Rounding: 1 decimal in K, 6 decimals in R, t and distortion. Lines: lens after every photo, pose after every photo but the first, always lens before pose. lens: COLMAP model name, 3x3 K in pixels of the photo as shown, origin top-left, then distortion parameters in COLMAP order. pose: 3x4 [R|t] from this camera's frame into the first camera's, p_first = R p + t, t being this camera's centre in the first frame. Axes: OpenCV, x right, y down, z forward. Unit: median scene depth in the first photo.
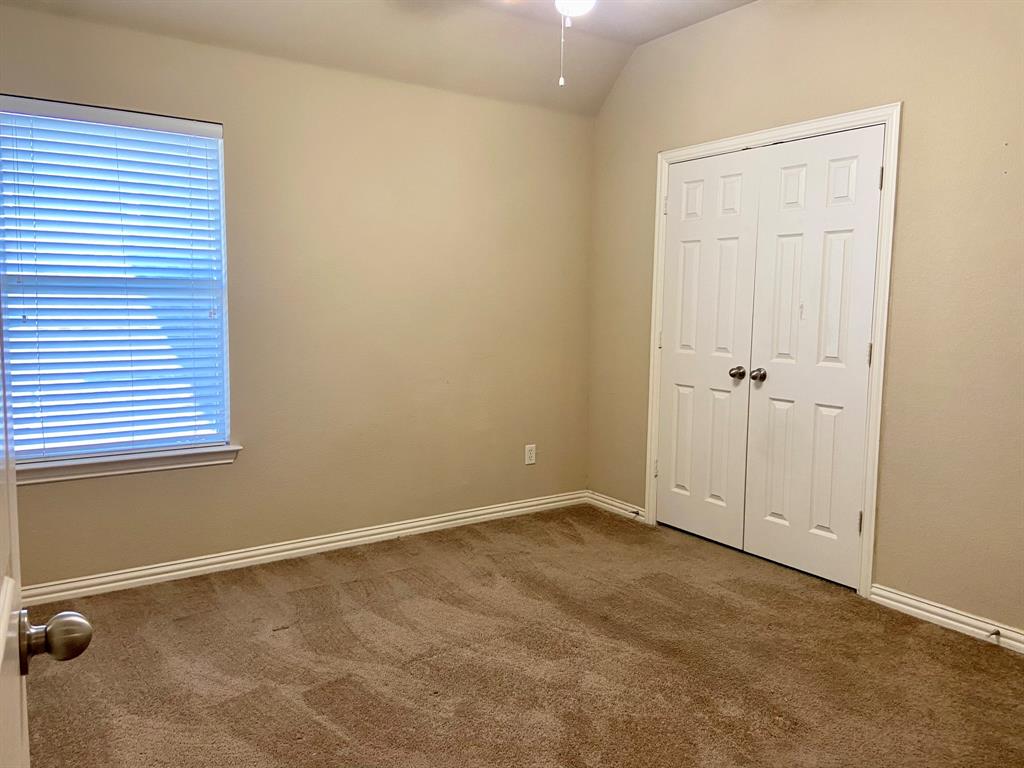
lens RADIAL K [[777.6, 0, 508.2], [0, 777.6, 382.6], [0, 0, 1]] dist [0.112333, -0.131667]
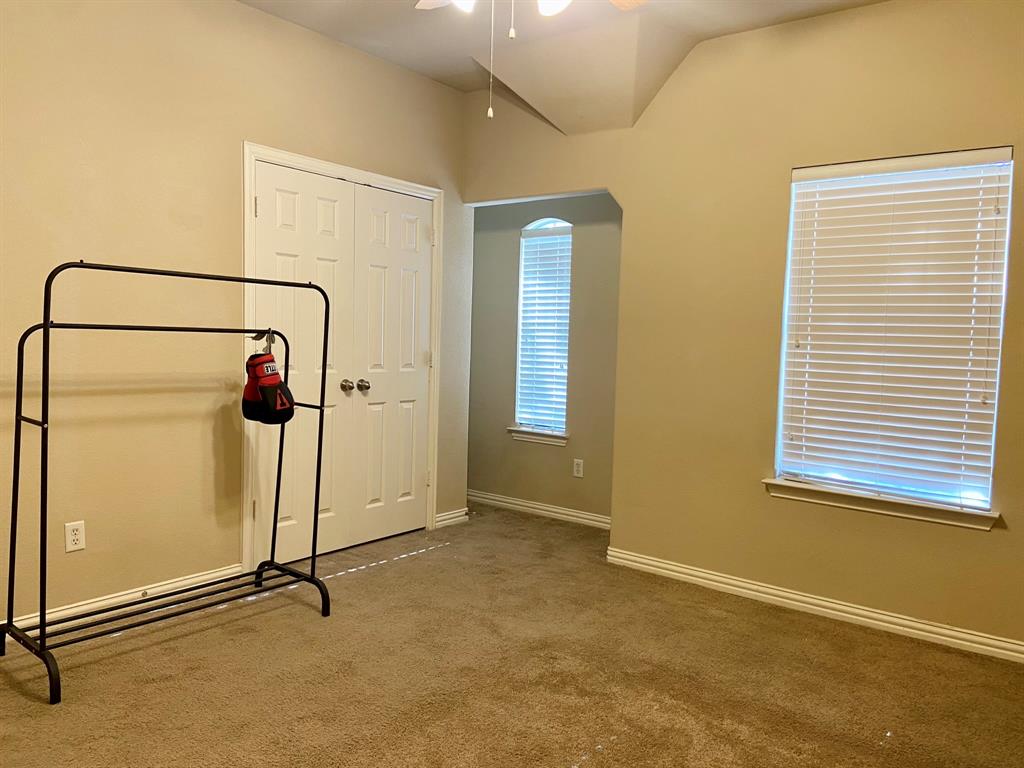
lens RADIAL K [[777.6, 0, 508.2], [0, 777.6, 382.6], [0, 0, 1]] dist [0.112333, -0.131667]
pose [[-0.254593, -0.106875, 0.961124, -0.833331], [0.060046, 0.990209, 0.126015, -0.145604], [-0.965182, 0.089794, -0.245683, 1.091794]]
